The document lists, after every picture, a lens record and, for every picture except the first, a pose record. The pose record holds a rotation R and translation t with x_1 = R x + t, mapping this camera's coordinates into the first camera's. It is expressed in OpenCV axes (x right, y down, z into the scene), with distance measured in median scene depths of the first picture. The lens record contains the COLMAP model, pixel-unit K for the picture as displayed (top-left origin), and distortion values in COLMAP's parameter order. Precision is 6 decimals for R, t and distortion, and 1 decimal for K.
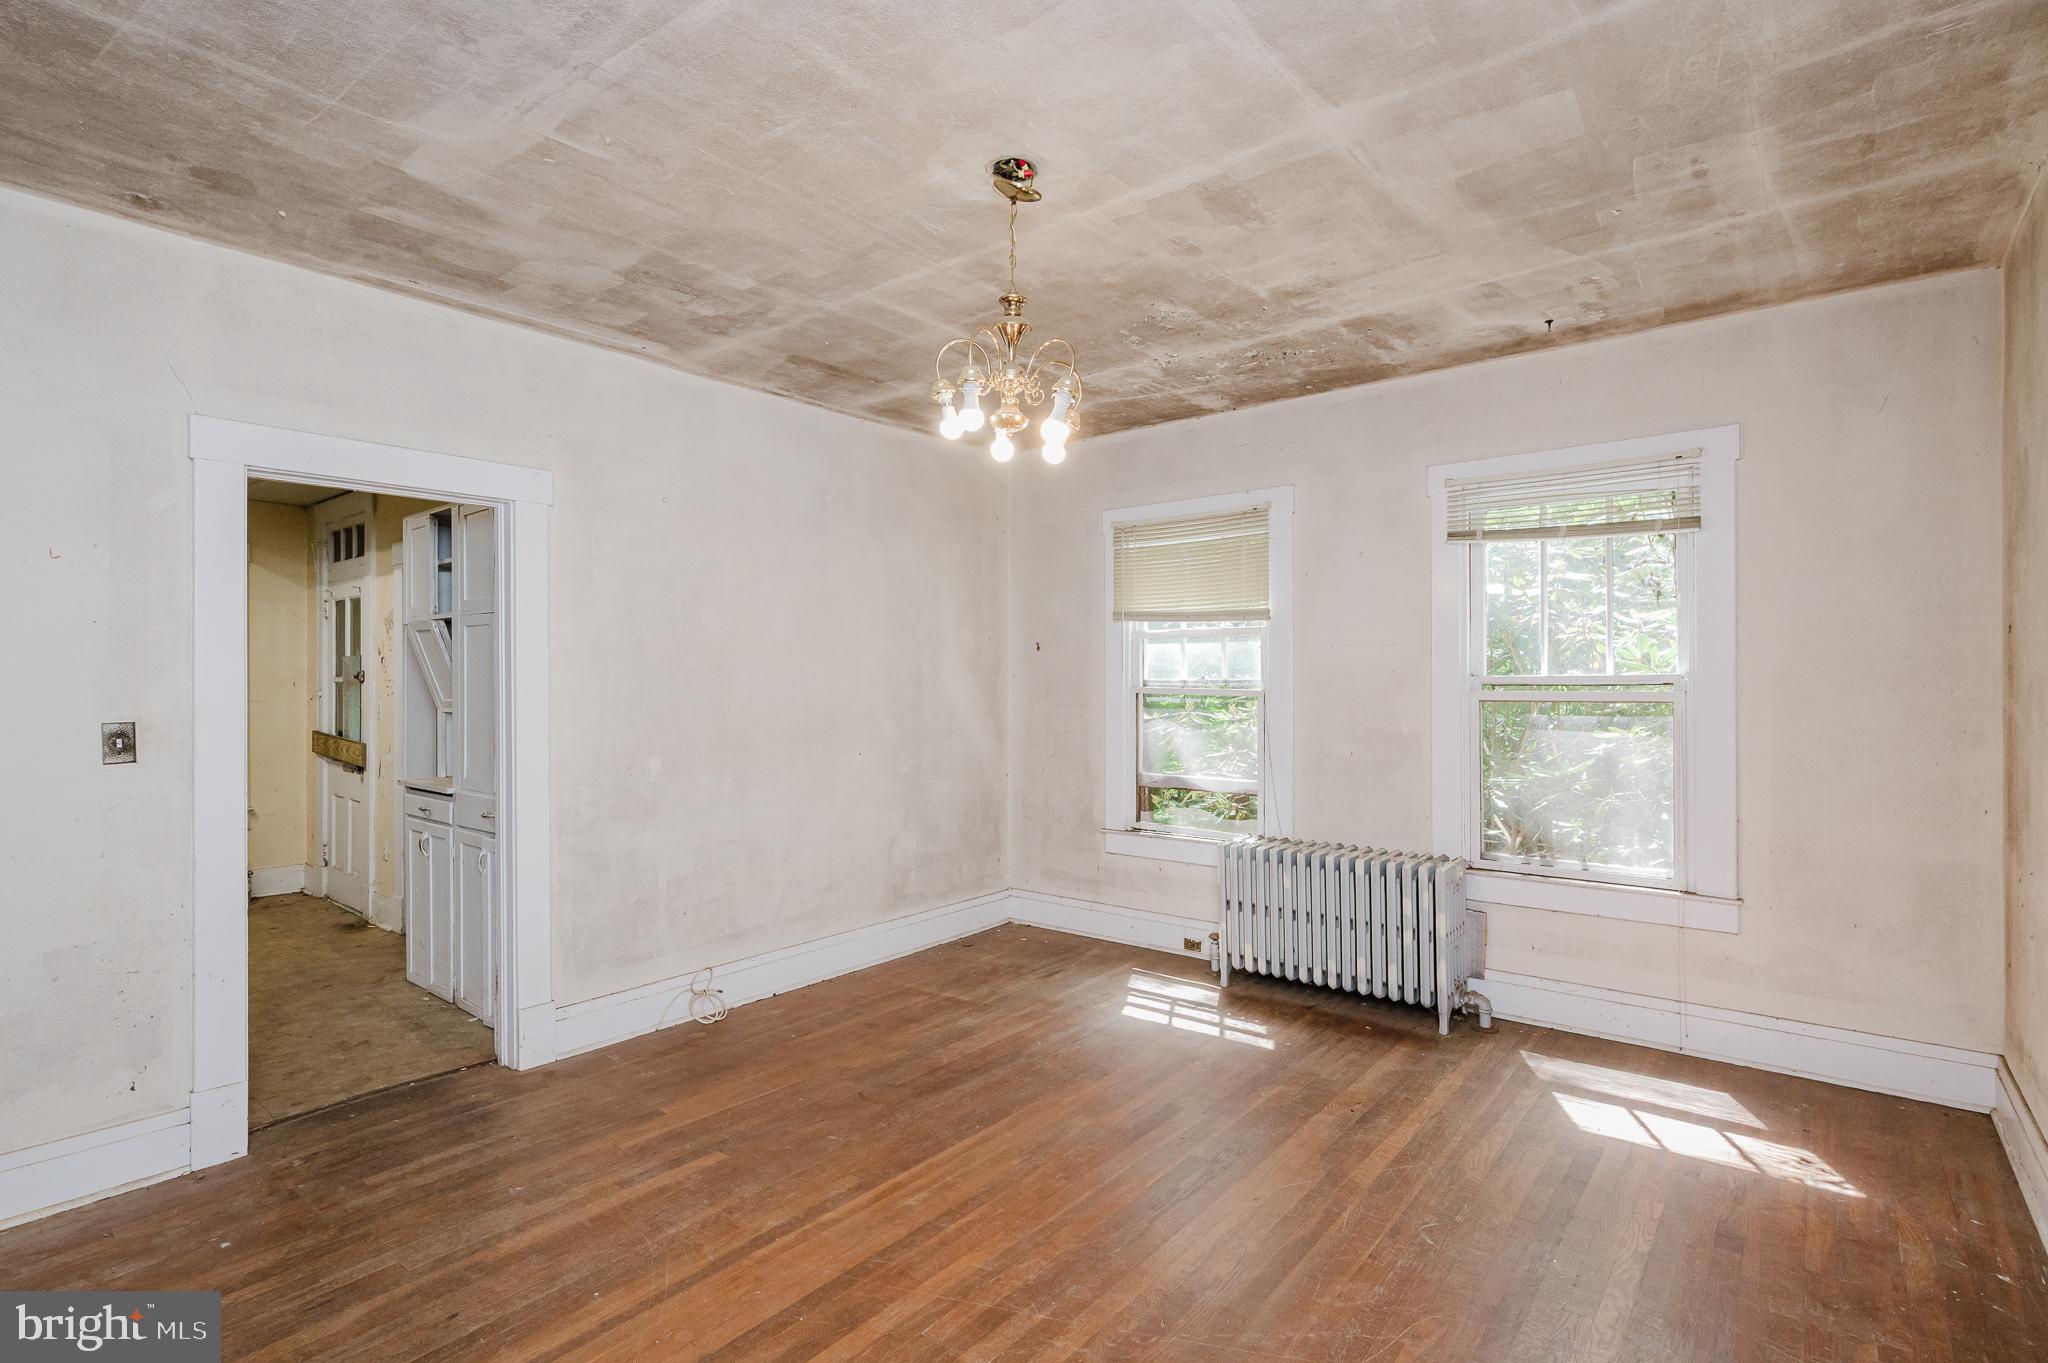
lens RADIAL K [[980.4, 0, 1028.2], [0, 980.4, 682.2], [0, 0, 1]] dist [-0.001681, 0.001610]
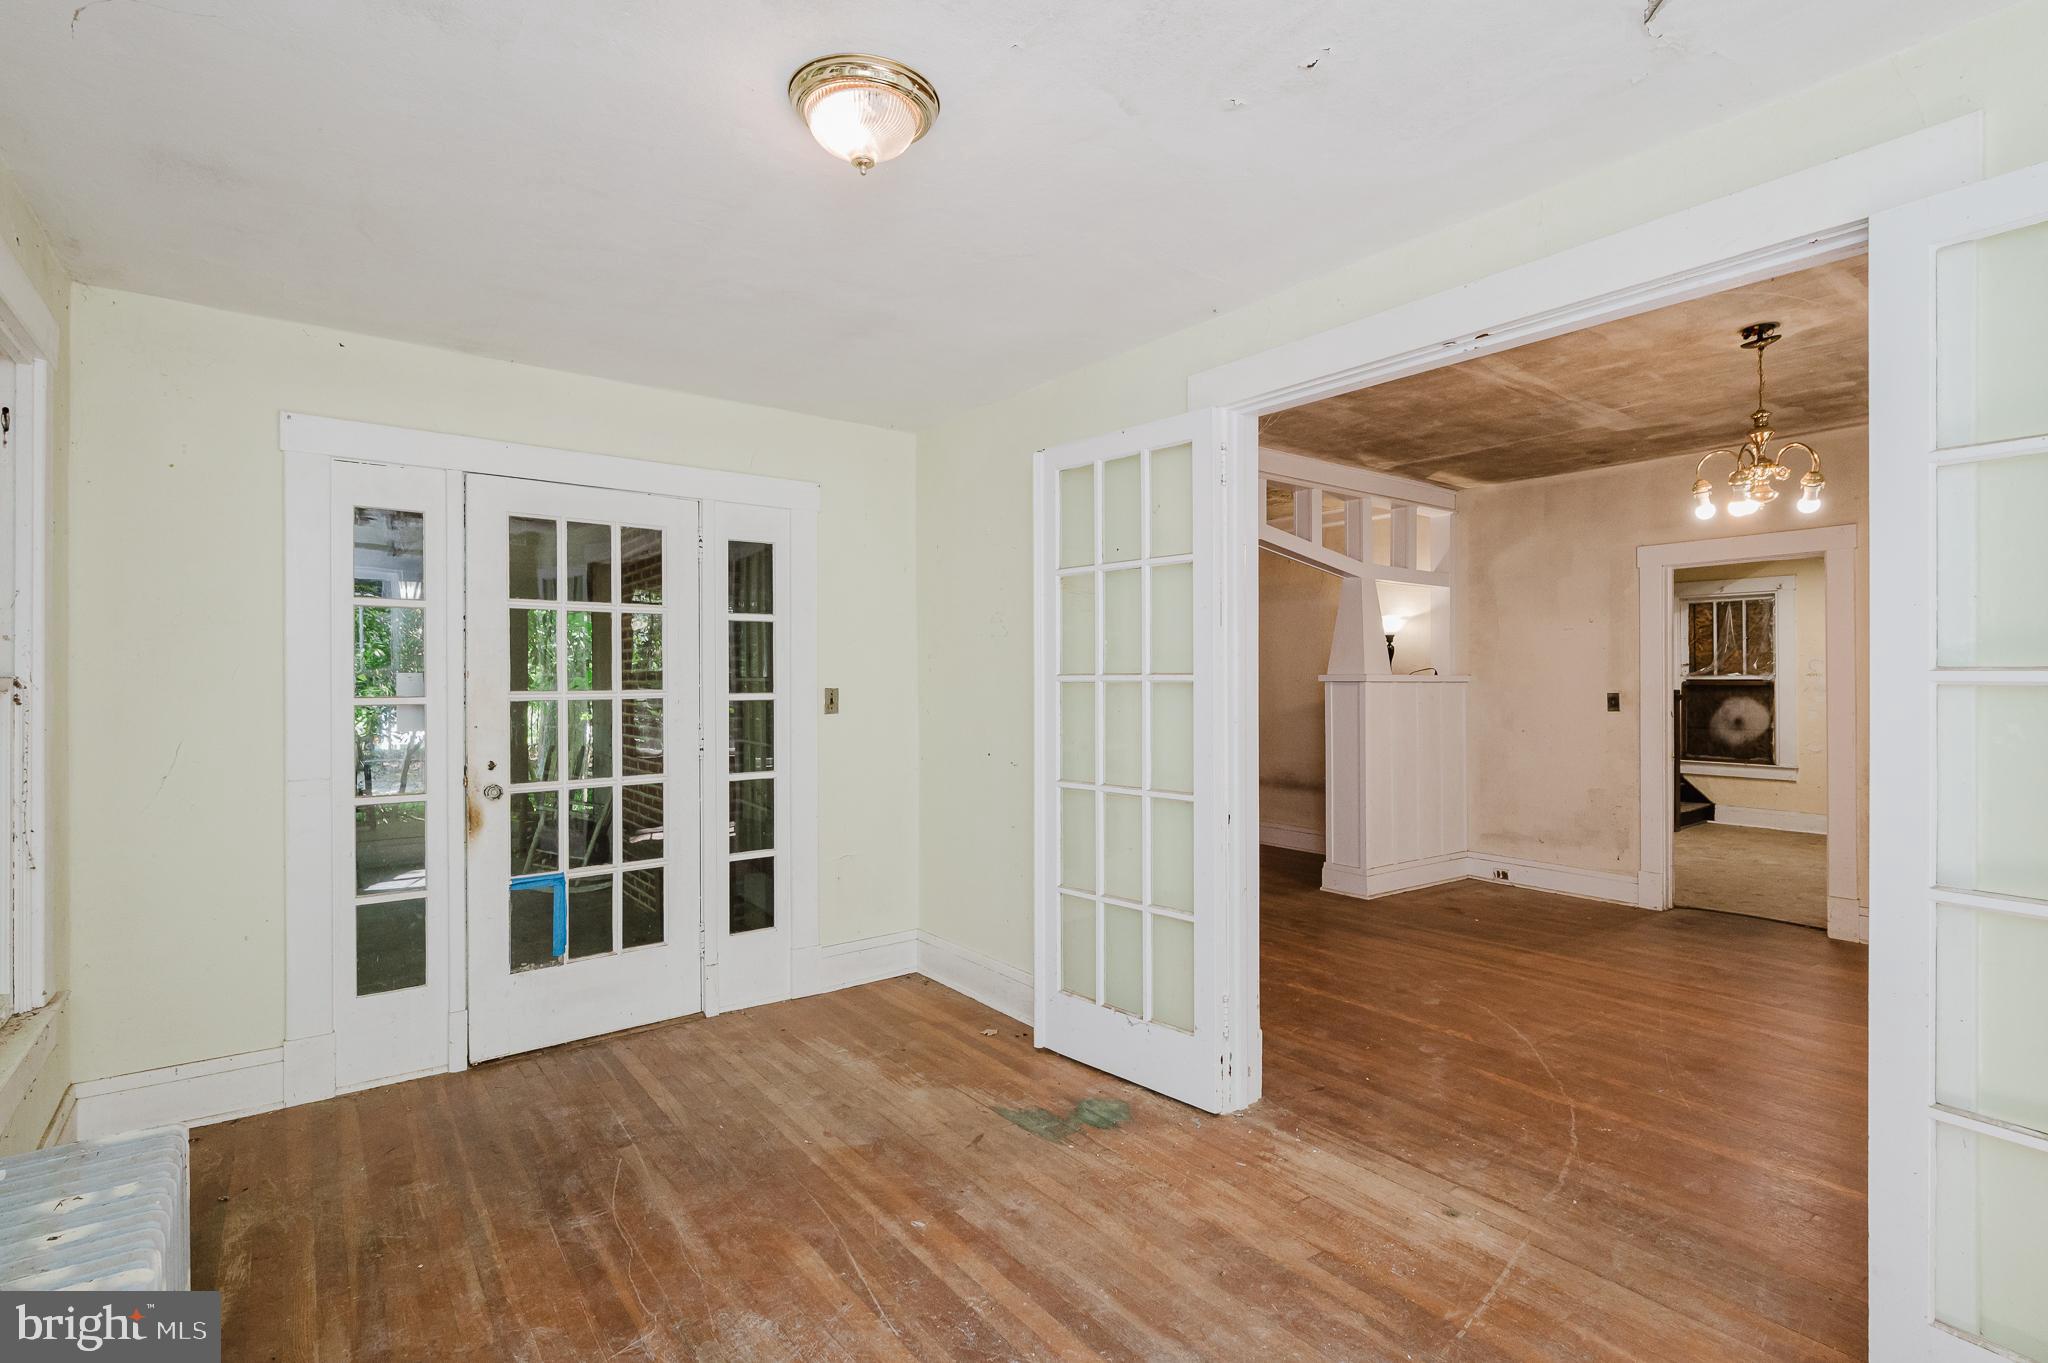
lens RADIAL K [[980.4, 0, 1024.6], [0, 980.4, 667.2], [0, 0, 1]] dist [-0.001681, 0.001610]
pose [[-0.249100, -0.013236, -0.968387, 1.349227], [0.001074, 0.999902, -0.013943, 0.011239], [0.968477, -0.004513, -0.249062, 0.224601]]
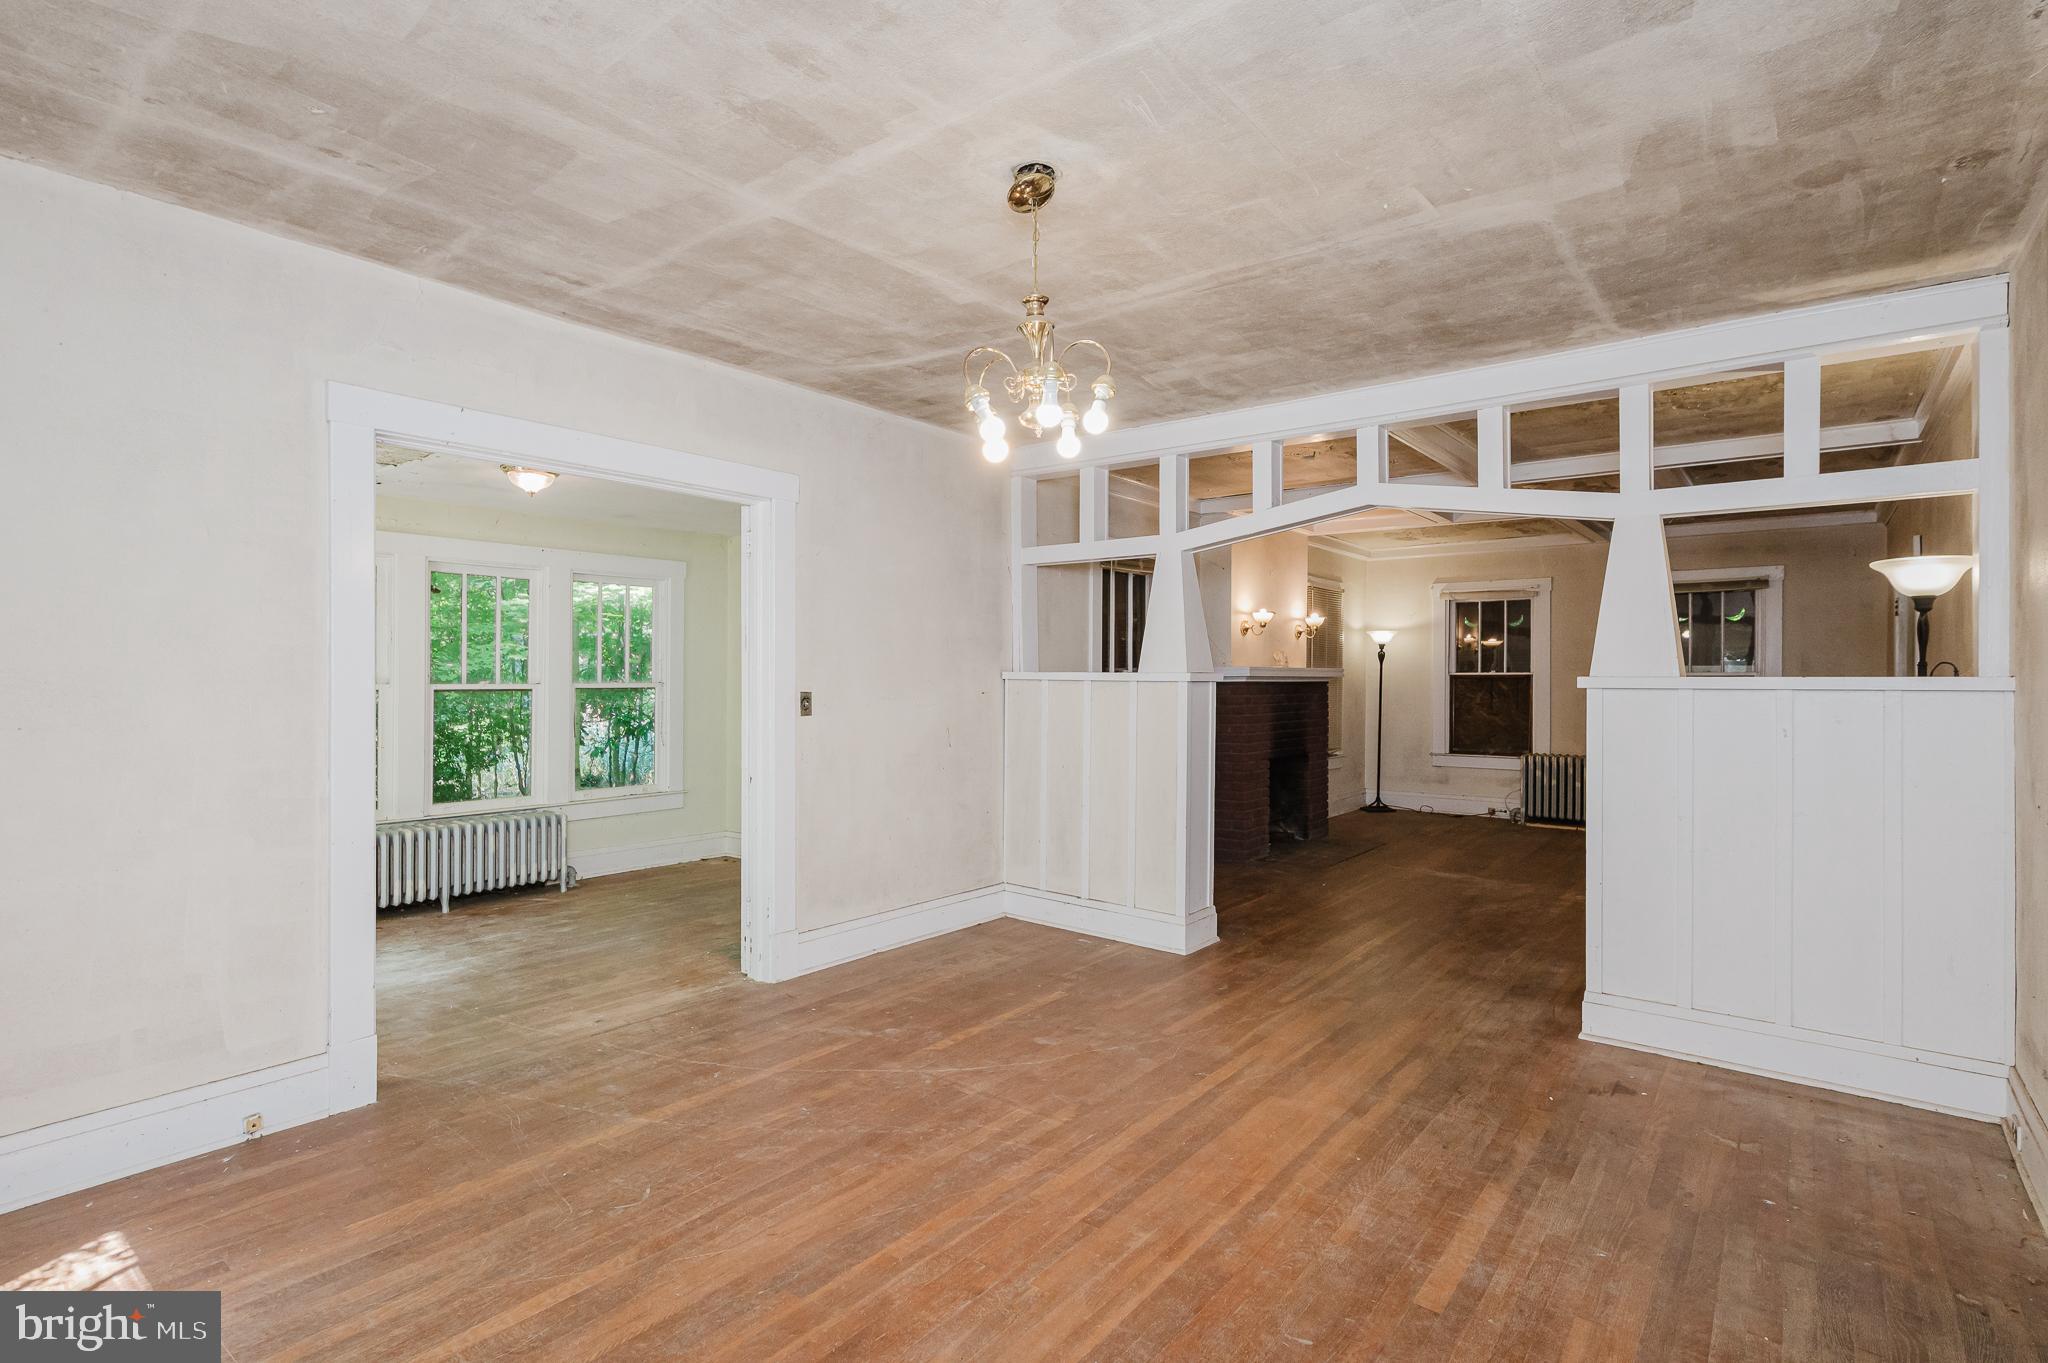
lens RADIAL K [[980.4, 0, 1037.9], [0, 980.4, 663.2], [0, 0, 1]] dist [-0.001681, 0.001610]
pose [[-0.999780, -0.001692, -0.020895, 0.001180], [-0.001317, 0.999838, -0.017978, 0.004191], [0.020922, -0.017946, -0.999620, 1.590923]]
